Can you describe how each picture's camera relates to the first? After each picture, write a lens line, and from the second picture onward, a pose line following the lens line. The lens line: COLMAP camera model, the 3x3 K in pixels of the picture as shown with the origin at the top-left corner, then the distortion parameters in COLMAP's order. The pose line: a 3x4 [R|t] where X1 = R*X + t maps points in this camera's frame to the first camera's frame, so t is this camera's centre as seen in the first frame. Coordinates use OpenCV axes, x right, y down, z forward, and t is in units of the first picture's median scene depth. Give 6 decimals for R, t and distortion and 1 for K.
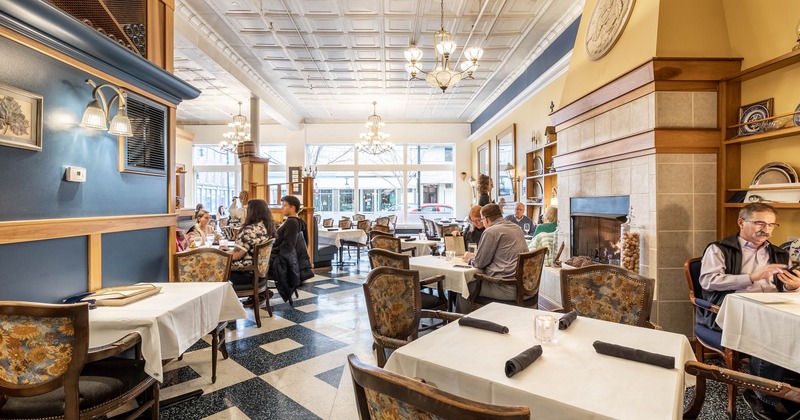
lens RADIAL K [[400.6, 0, 399.0], [0, 400.6, 209.2], [0, 0, 1]] dist [0.000397, 0.000018]
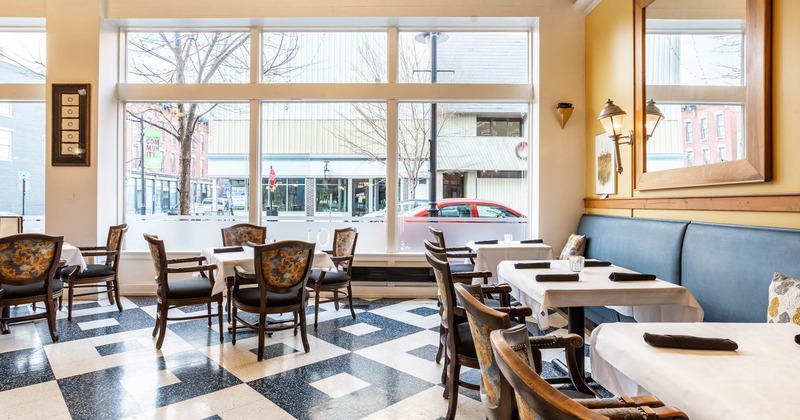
lens RADIAL K [[490.0, 0, 401.9], [0, 490.0, 208.2], [0, 0, 1]] dist [0.000275, 0.000027]
pose [[0.999730, 0.009631, -0.021147, 0.011936], [-0.009647, 0.999953, -0.000643, -0.000697], [0.021140, 0.000847, 0.999776, 0.204067]]
